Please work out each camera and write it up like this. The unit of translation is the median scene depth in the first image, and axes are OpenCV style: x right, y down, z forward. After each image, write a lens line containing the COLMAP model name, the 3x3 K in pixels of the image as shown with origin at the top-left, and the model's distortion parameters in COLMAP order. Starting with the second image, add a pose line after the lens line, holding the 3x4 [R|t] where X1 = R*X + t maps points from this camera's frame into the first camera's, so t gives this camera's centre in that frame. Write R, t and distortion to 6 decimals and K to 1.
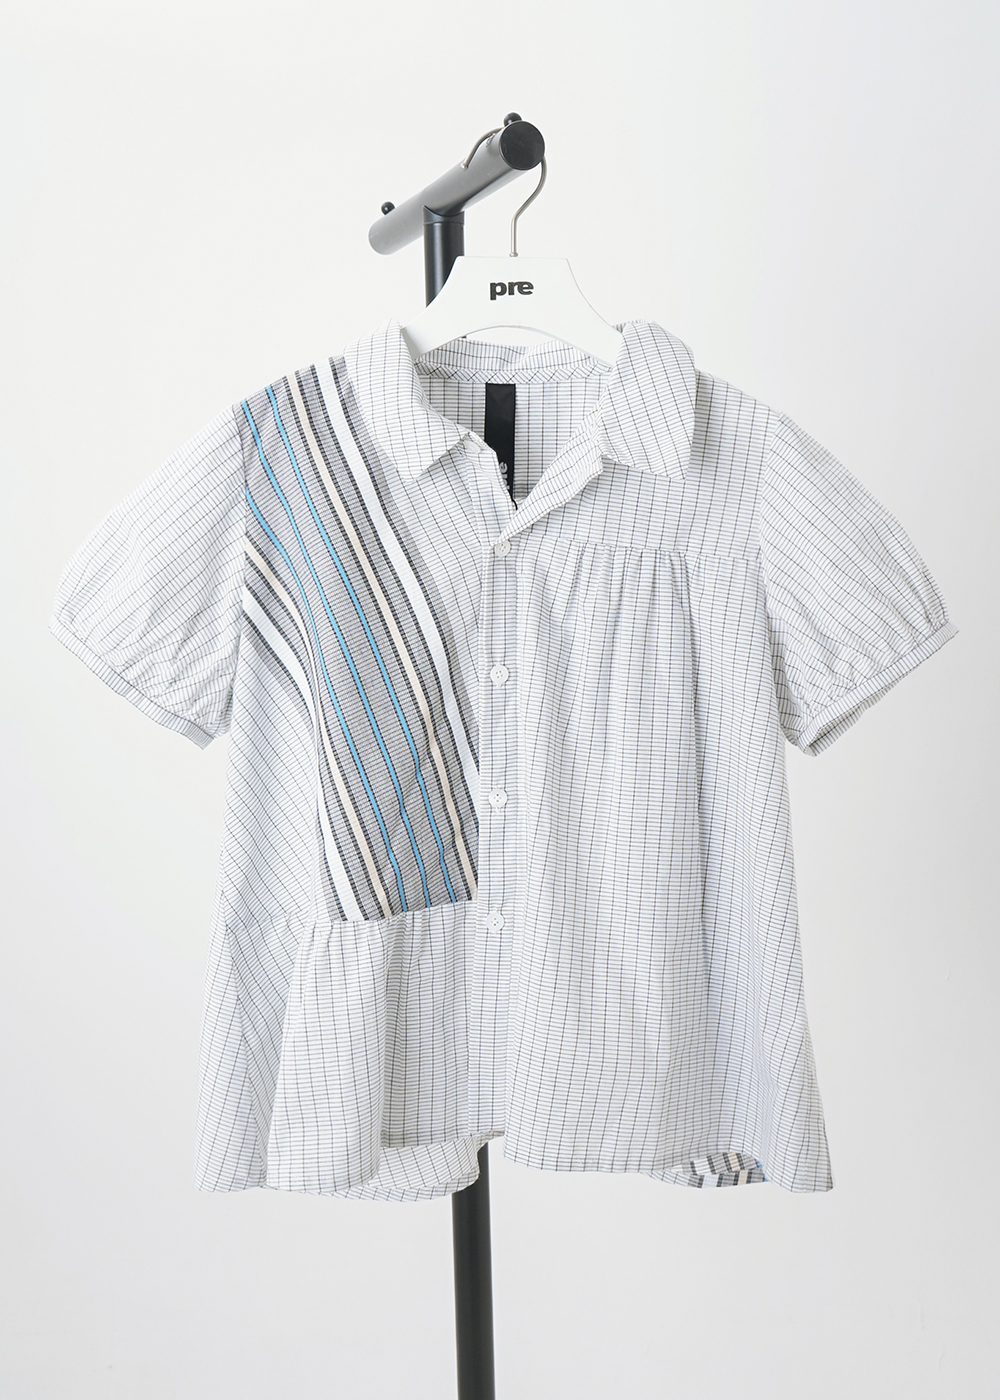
lens RADIAL K [[1324.2, 0, 499.9], [0, 1324.2, 661.8], [0, 0, 1]] dist [-0.023239, -0.009845]
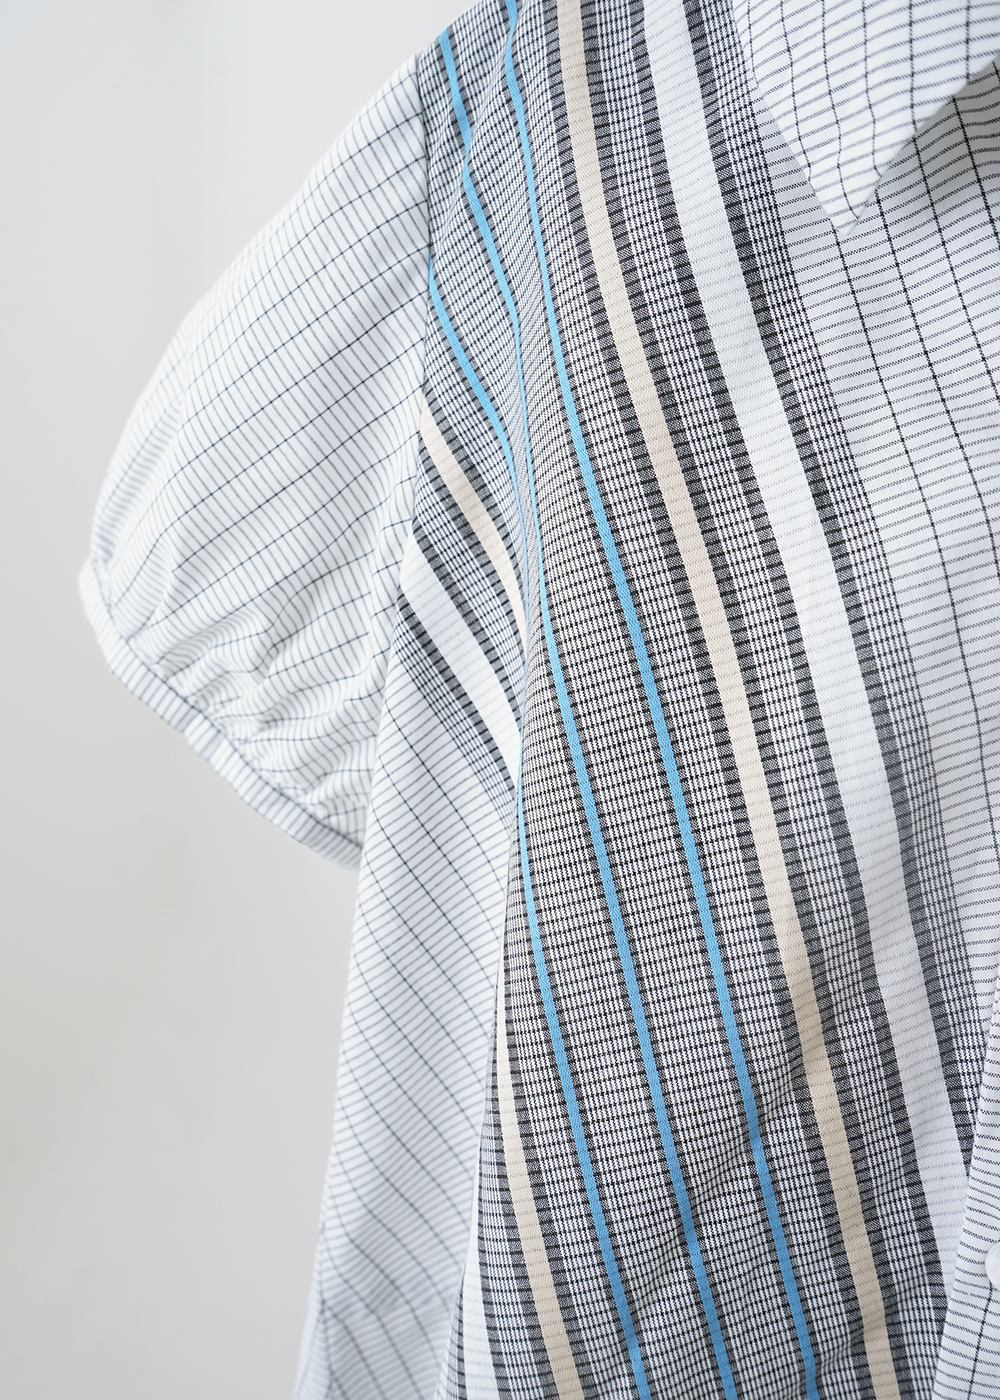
lens RADIAL K [[1324.2, 0, 499.9], [0, 1324.2, 661.8], [0, 0, 1]] dist [-0.023239, -0.009845]
pose [[0.834030, 0.146019, -0.532046, 0.042250], [-0.116457, 0.989206, 0.088930, -0.054984], [0.539288, -0.012210, 0.842033, 0.691414]]
